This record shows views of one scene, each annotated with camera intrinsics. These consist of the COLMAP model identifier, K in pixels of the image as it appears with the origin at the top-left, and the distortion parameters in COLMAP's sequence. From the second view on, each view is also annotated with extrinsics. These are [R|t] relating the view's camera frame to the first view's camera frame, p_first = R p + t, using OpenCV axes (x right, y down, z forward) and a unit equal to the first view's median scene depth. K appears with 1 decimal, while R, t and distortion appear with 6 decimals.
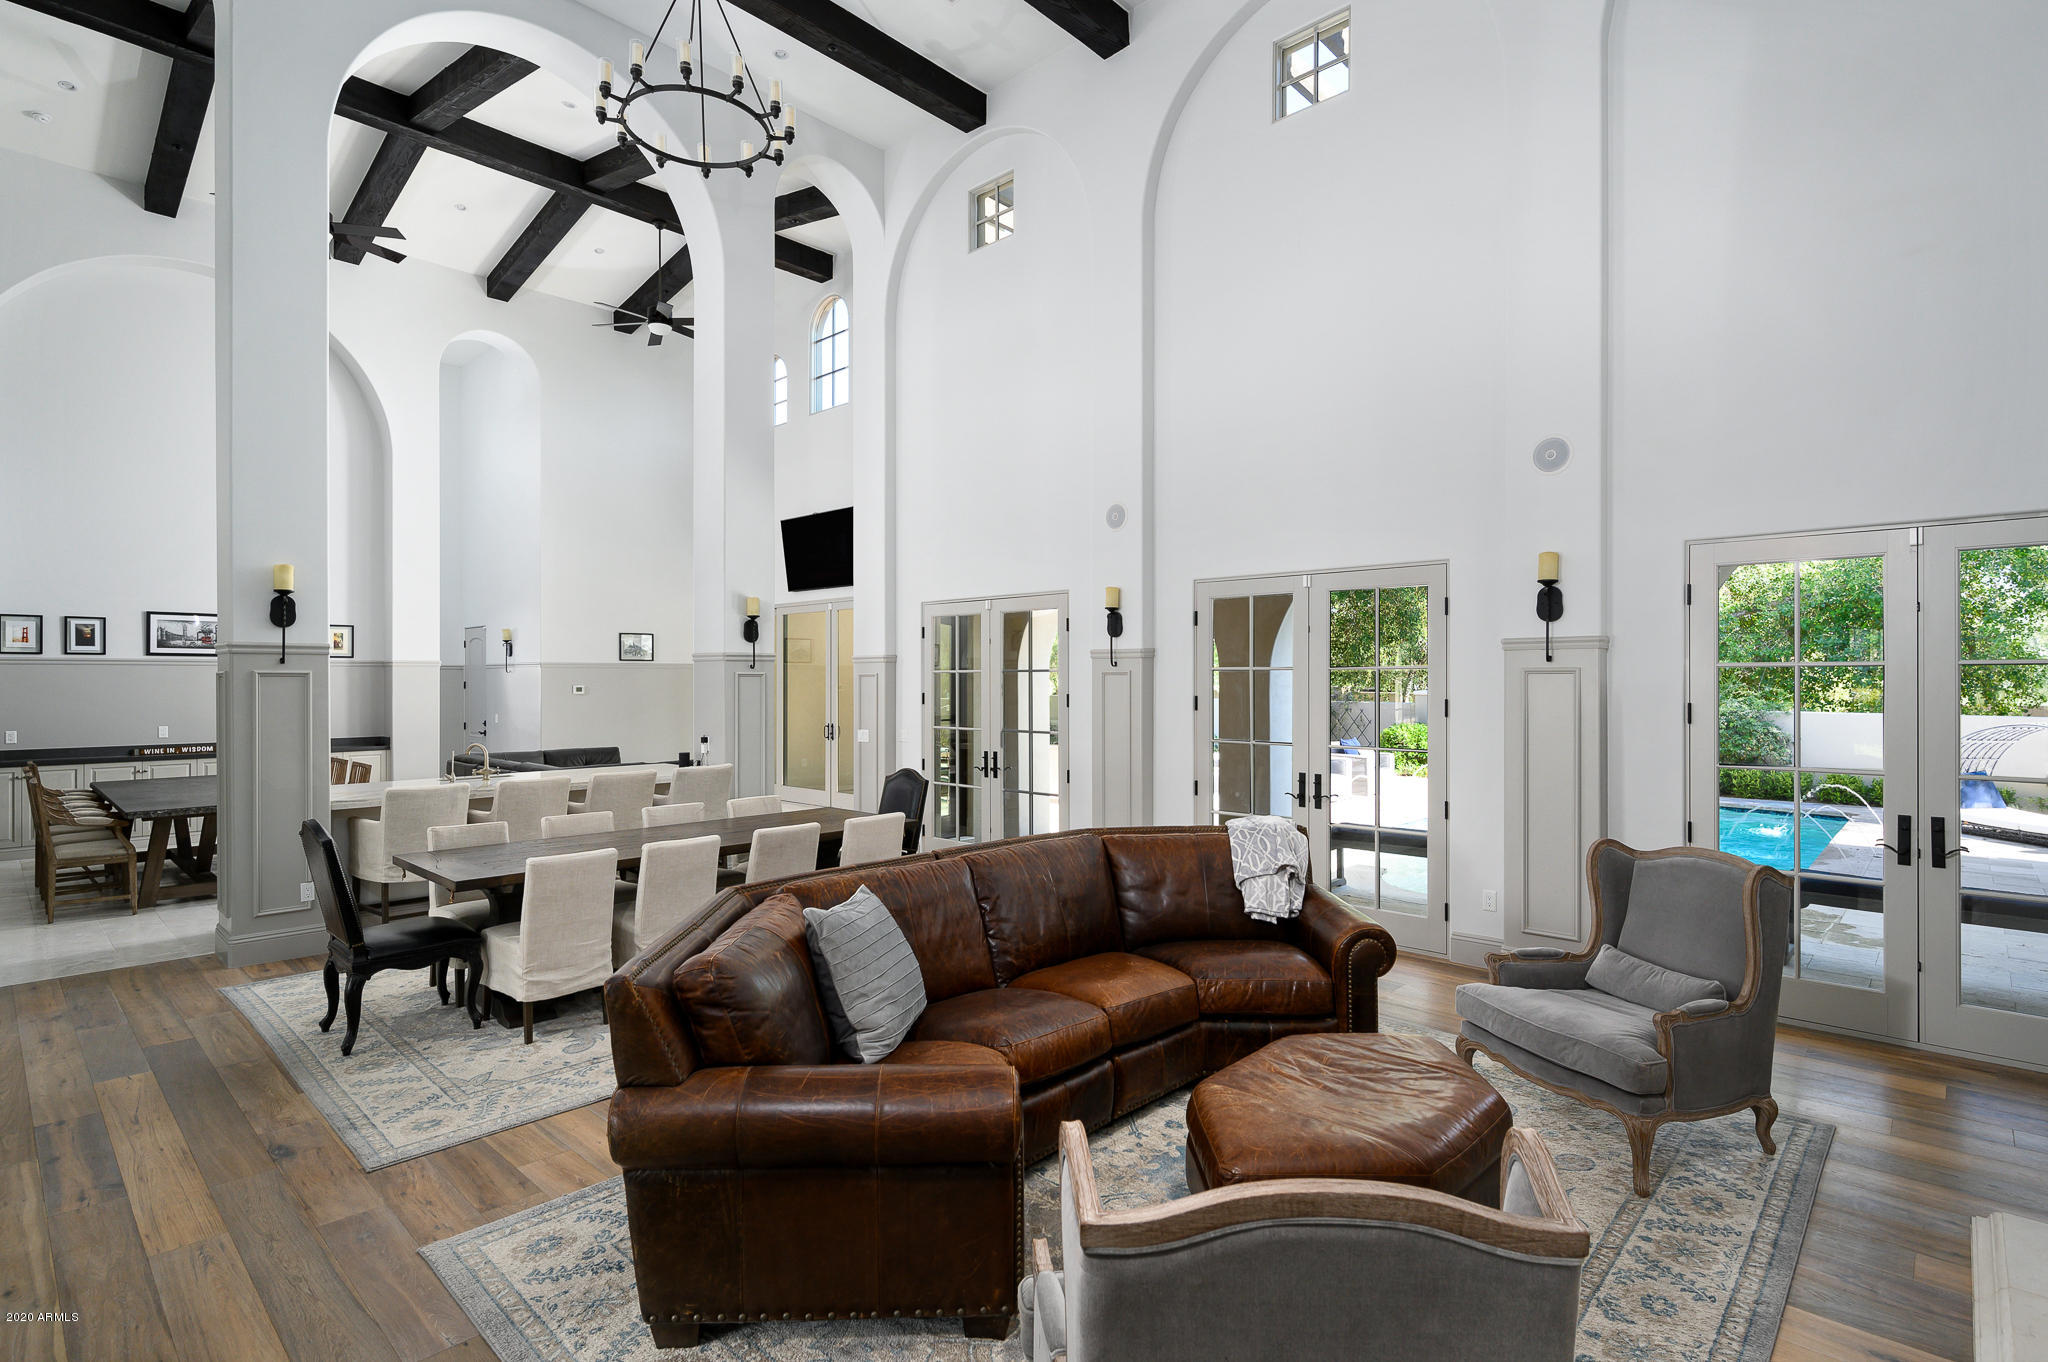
lens RADIAL K [[992.8, 0, 1024.0], [0, 992.8, 681.0], [0, 0, 1]] dist [-0.001269, -0.000271]
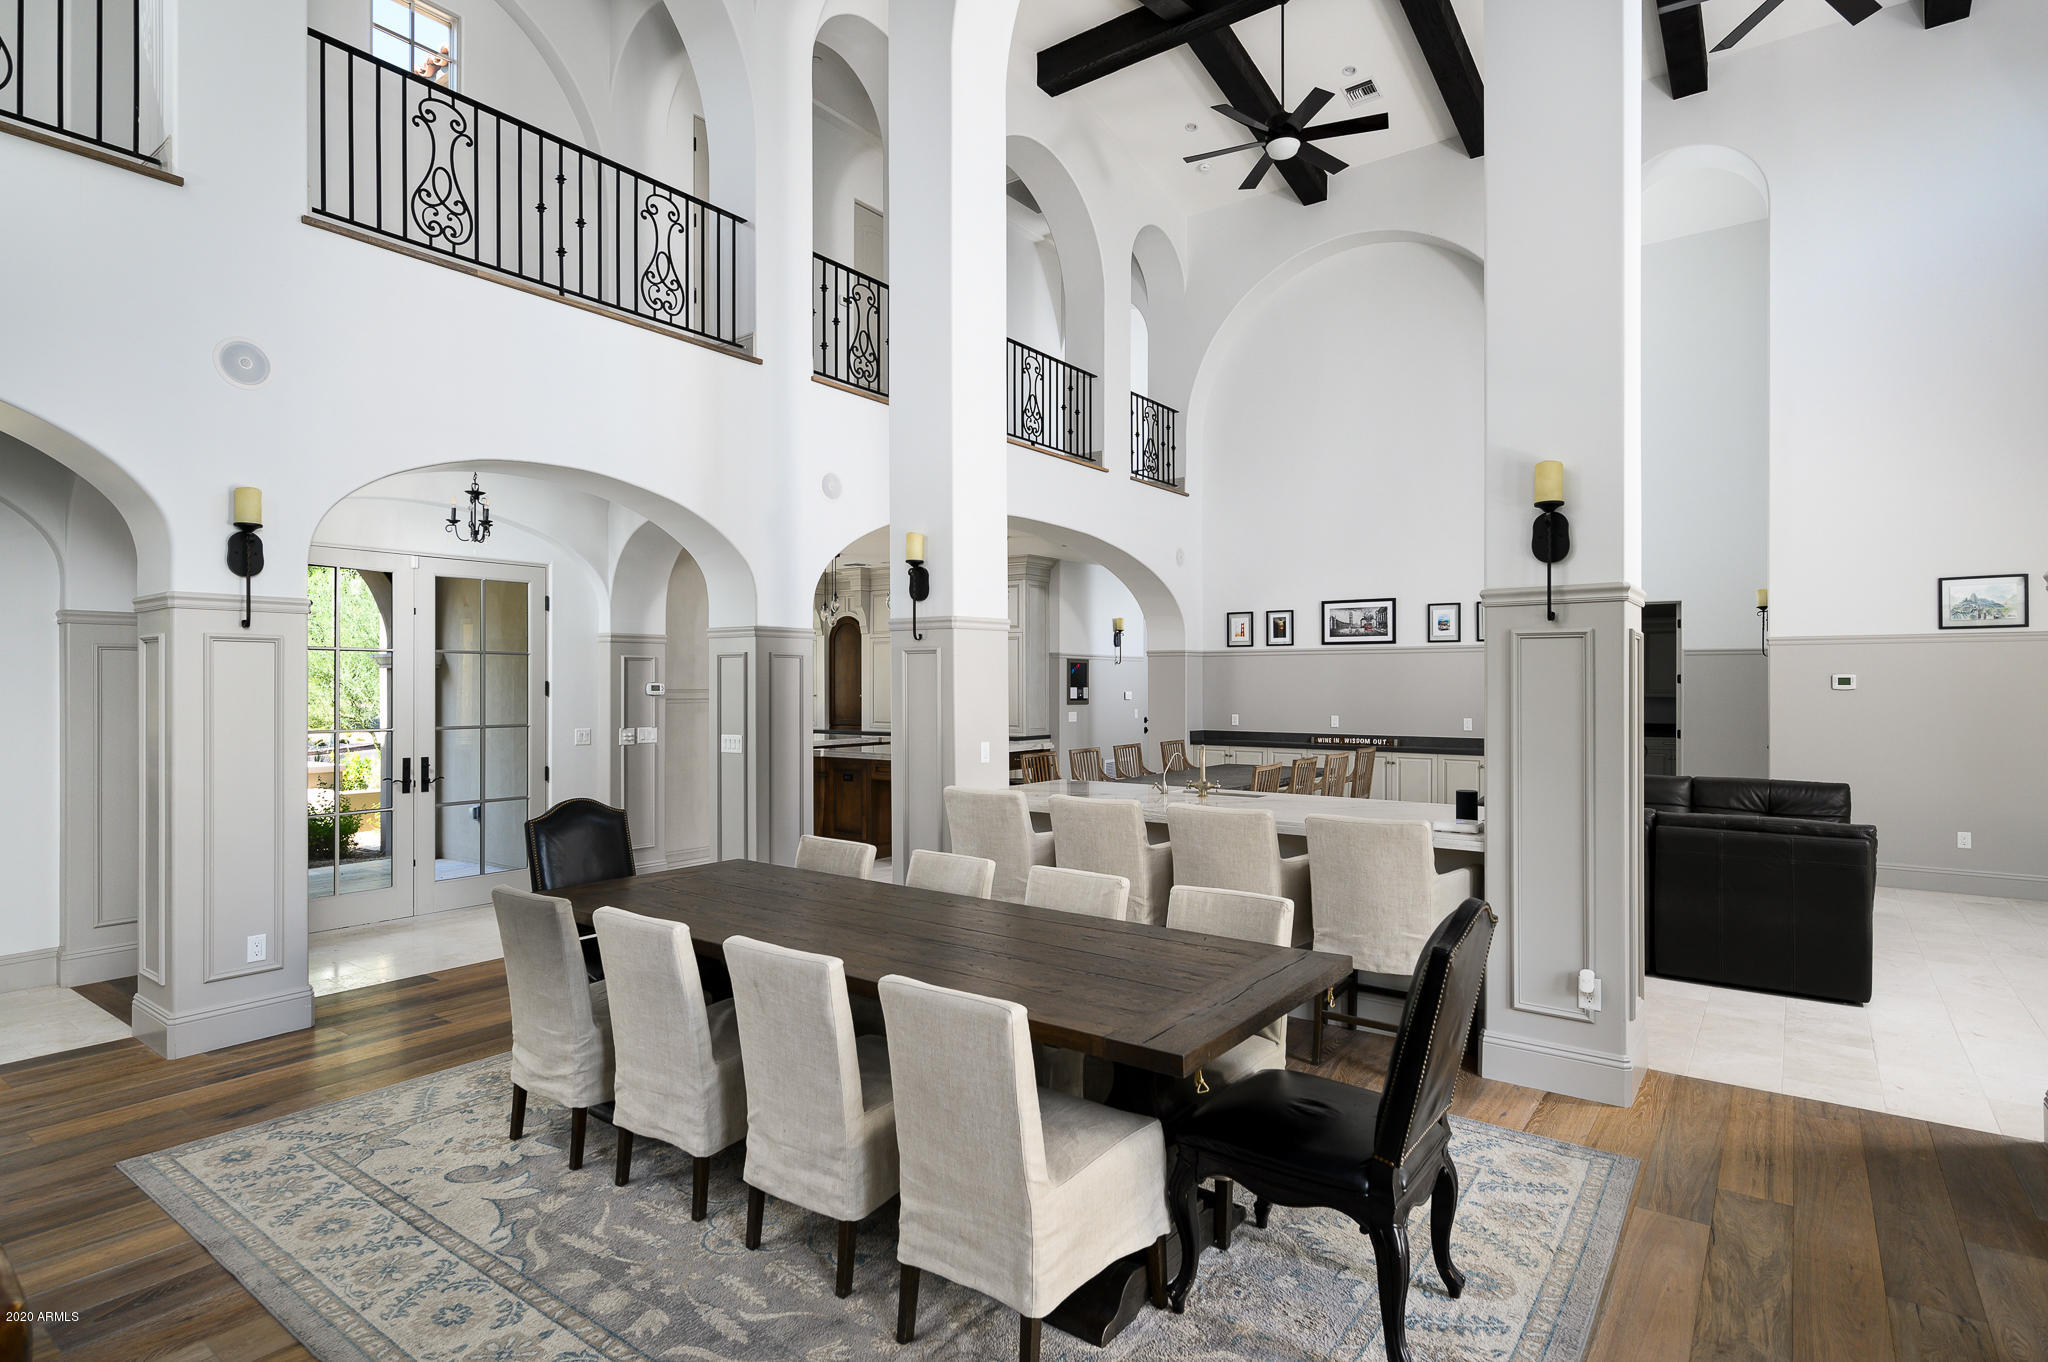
lens RADIAL K [[1045.1, 0, 1024.0], [0, 1045.1, 681.0], [0, 0, 1]] dist [-0.004561, -0.001217]
pose [[0.121092, -0.001481, -0.992640, 0.140861], [-0.001439, 0.999998, -0.001667, 0.013631], [0.992640, 0.001630, 0.121089, 0.586909]]
